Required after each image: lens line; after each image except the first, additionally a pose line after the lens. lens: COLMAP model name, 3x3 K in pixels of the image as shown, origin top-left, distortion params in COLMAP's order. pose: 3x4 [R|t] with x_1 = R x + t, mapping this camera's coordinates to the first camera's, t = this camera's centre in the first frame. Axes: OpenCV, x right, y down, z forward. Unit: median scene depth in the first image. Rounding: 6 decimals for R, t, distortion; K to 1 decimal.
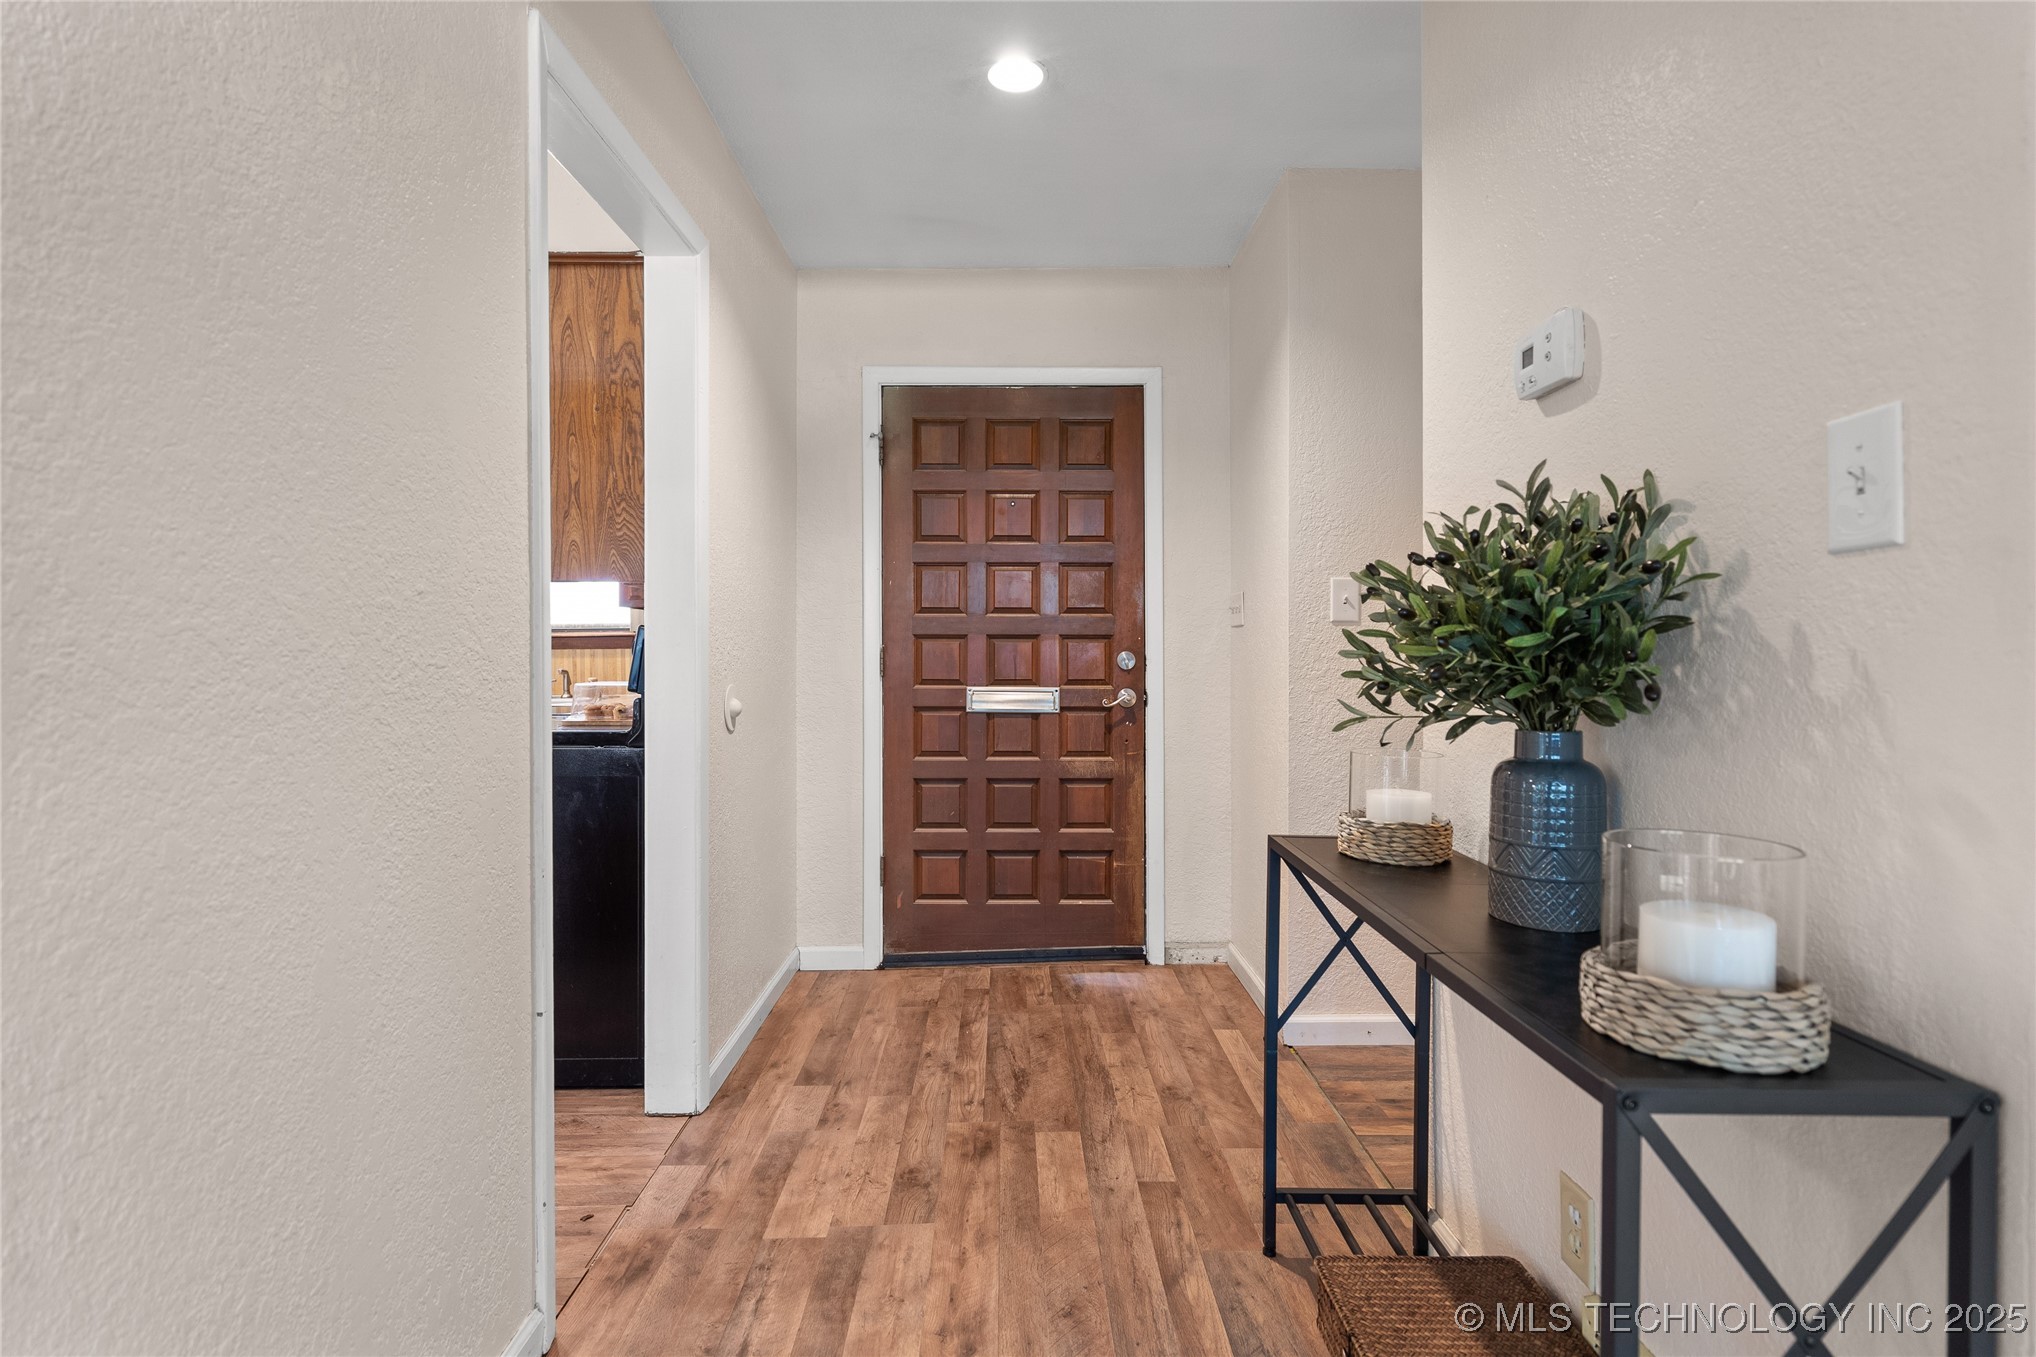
lens RADIAL K [[1018.5, 0, 1020.4], [0, 1018.5, 668.4], [0, 0, 1]] dist [0.001645, -0.000852]
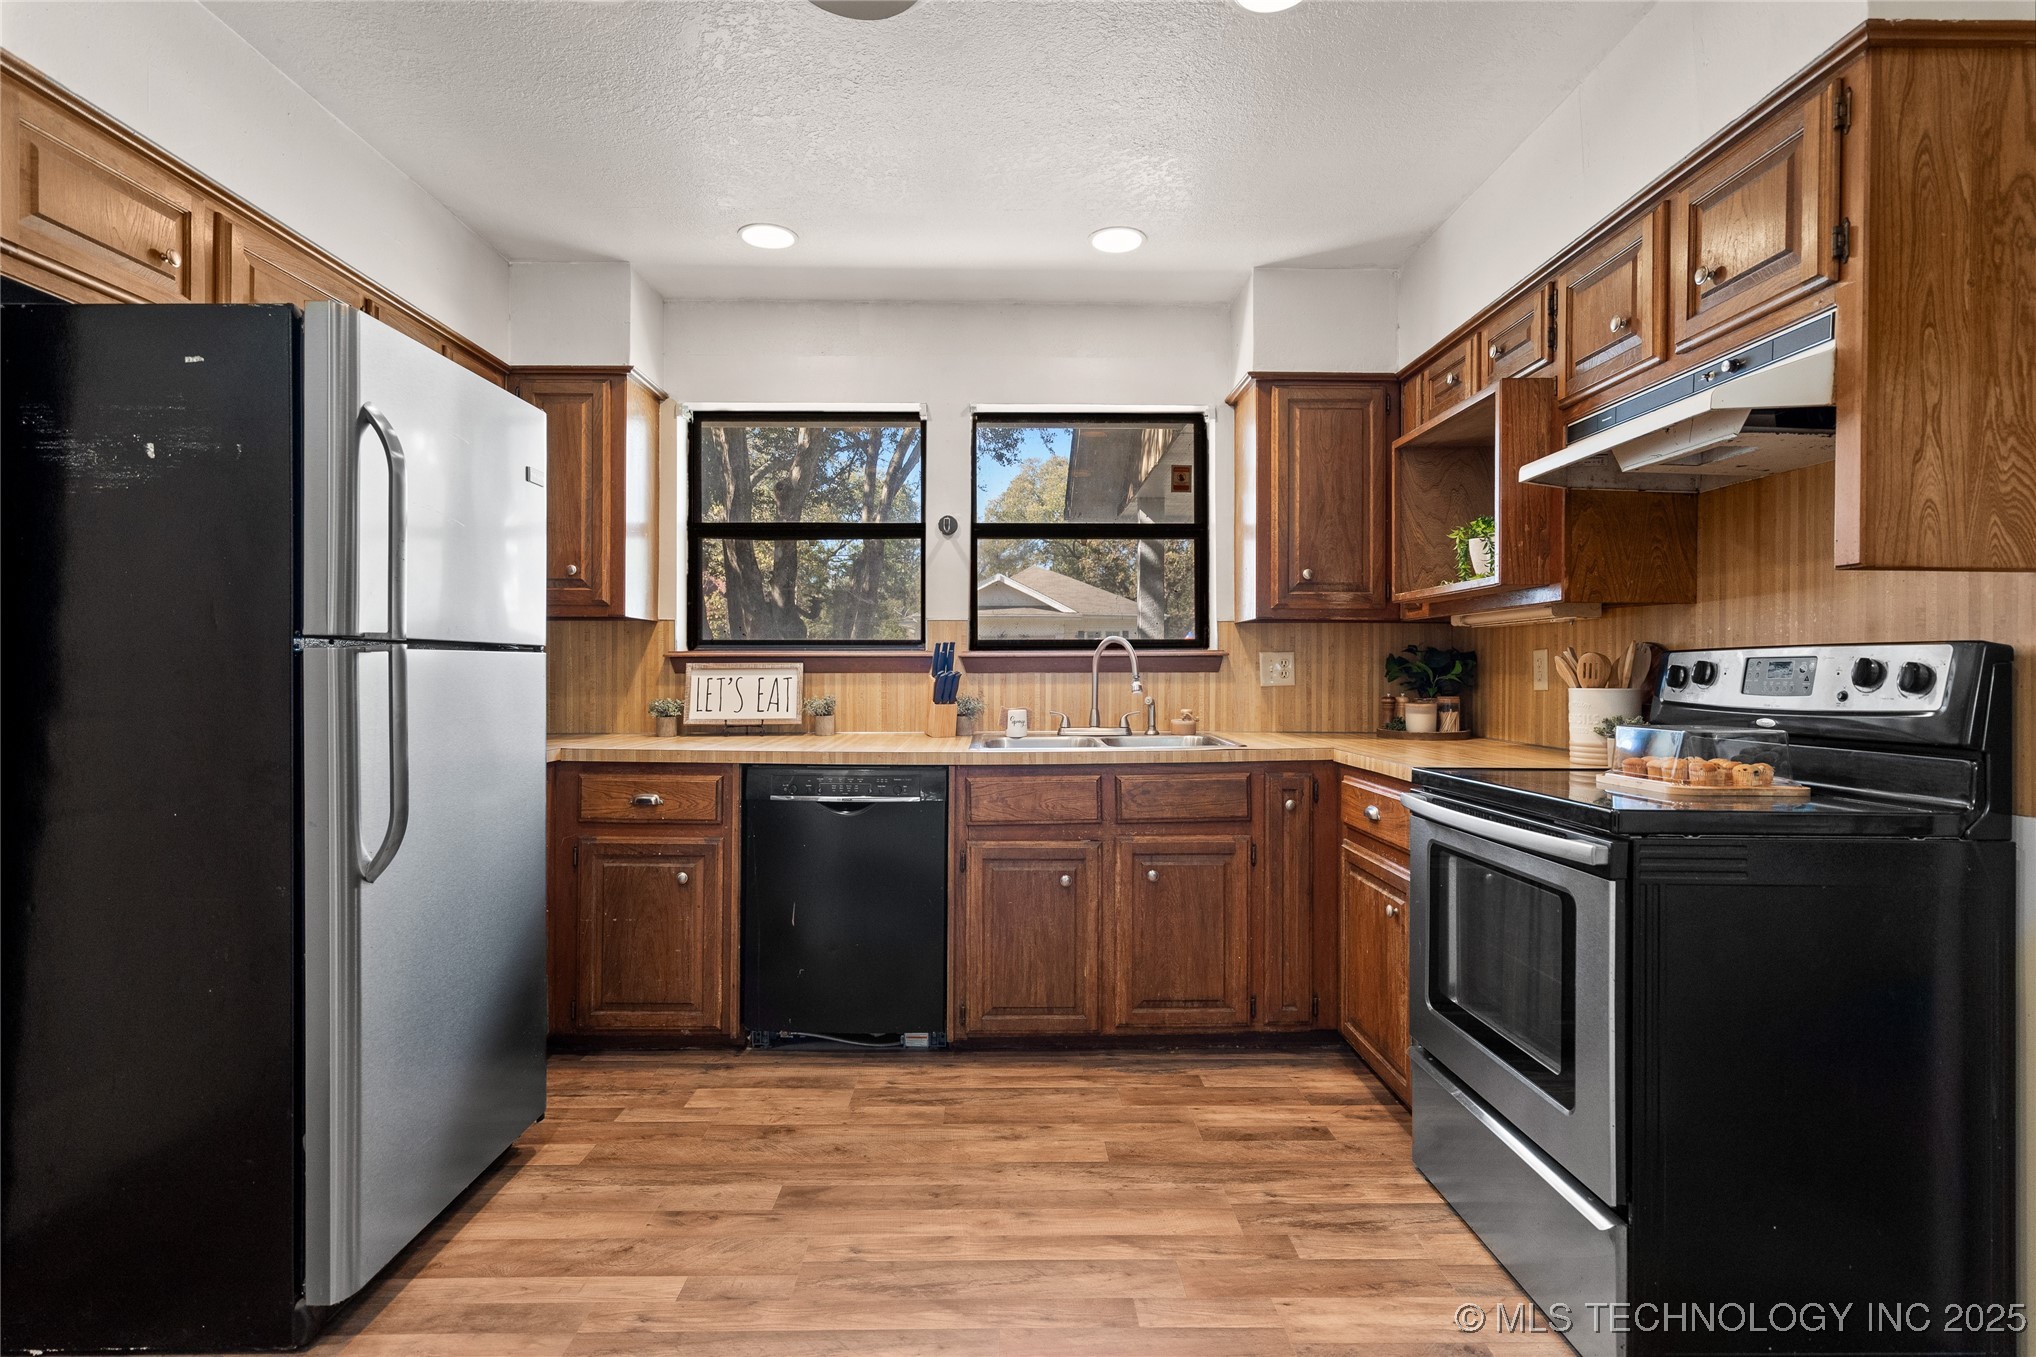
lens RADIAL K [[1003.4, 0, 1008.9], [0, 1003.4, 665.3], [0, 0, 1]] dist [0.002373, 0.000620]
pose [[0.999975, 0.003339, 0.006168, -0.992697], [-0.003216, 0.999797, -0.019876, -0.013603], [-0.006233, 0.019856, 0.999783, 0.408235]]
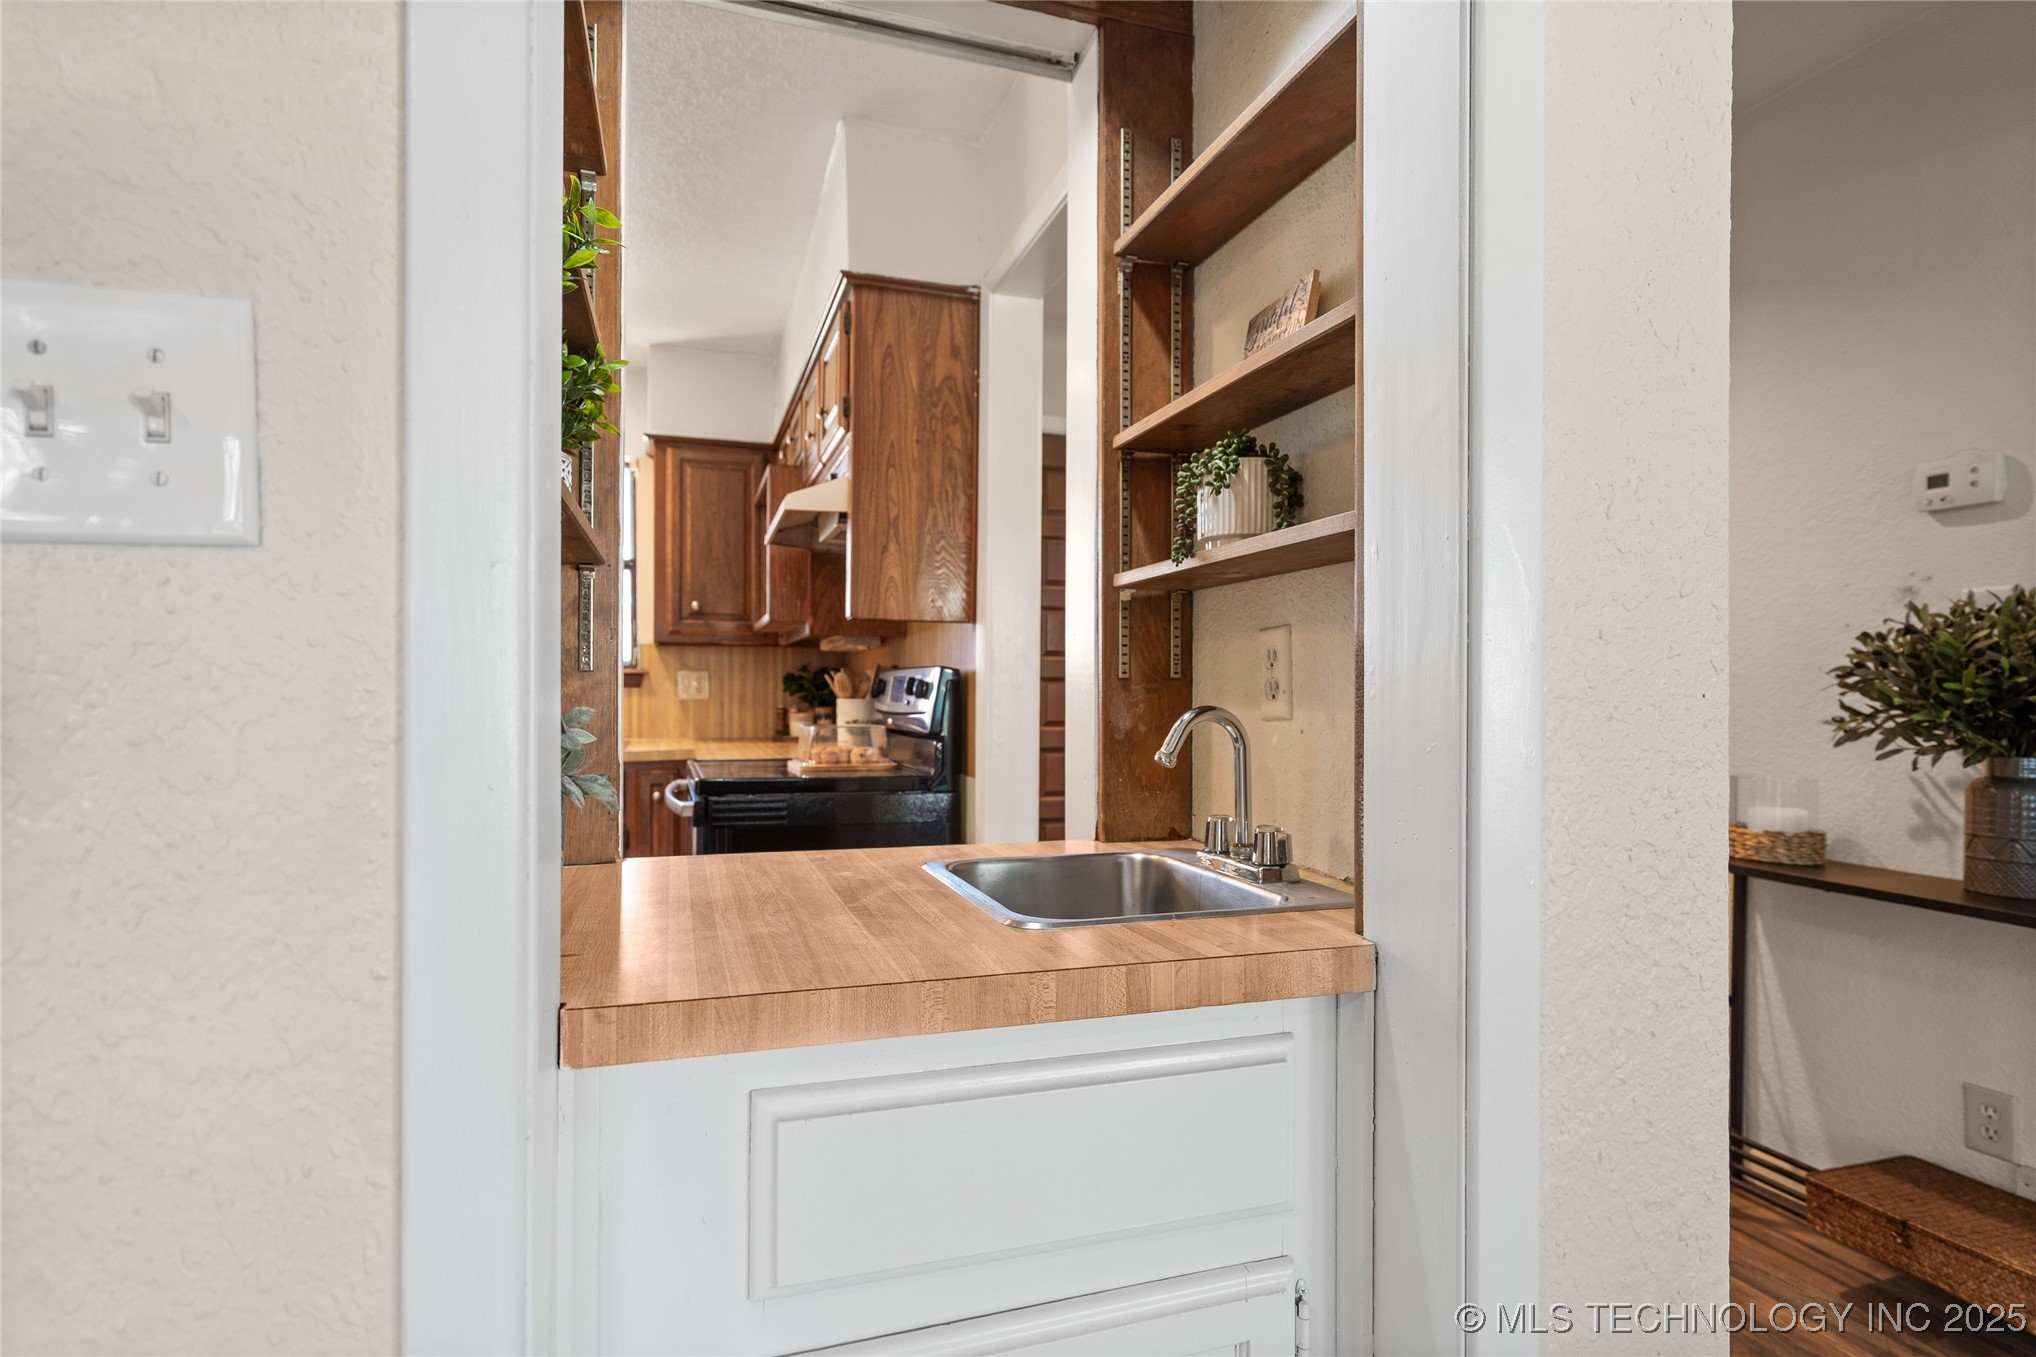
lens RADIAL K [[1015.6, 0, 1014.3], [0, 1015.6, 686.8], [0, 0, 1]] dist [0.003249, 0.000189]
pose [[0.949862, 0.003758, 0.312646, -0.628849], [0.001253, 0.999874, -0.015827, -0.007615], [-0.312666, 0.015425, 0.949738, 0.060258]]
